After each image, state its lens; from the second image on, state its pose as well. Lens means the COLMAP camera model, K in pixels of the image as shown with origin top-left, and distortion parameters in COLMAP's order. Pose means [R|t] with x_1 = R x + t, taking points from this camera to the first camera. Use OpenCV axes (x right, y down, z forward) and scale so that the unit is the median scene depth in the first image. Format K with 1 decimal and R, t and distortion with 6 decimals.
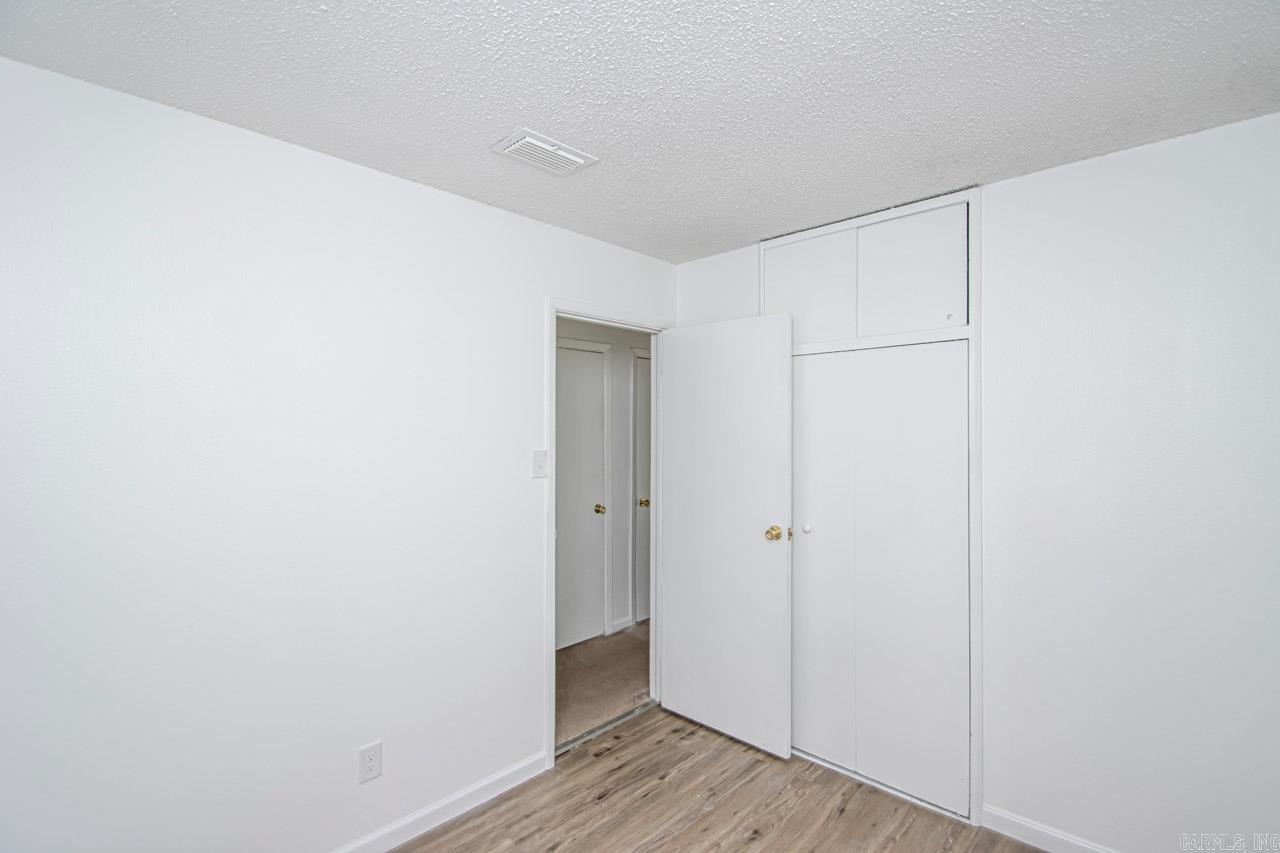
lens RADIAL K [[605.9, 0, 640.0], [0, 605.9, 426.5], [0, 0, 1]] dist [-0.002271, -0.001239]
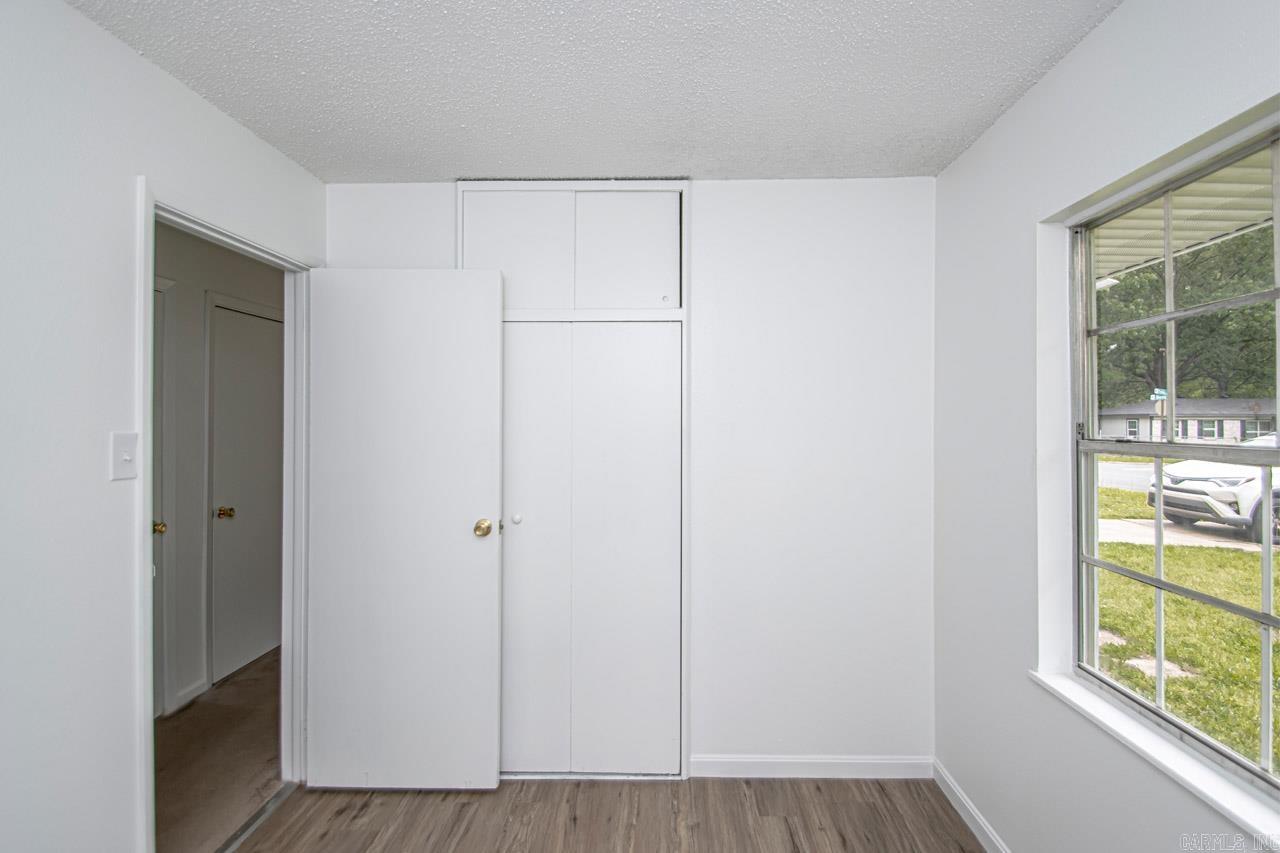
lens RADIAL K [[620.0, 0, 640.8], [0, 620.0, 420.9], [0, 0, 1]] dist [0.023999, -0.028194]
pose [[0.730694, 0.001390, 0.682704, -0.212409], [-0.003646, 0.999992, 0.001866, 0.023539], [-0.682695, -0.003853, 0.730693, 0.212975]]
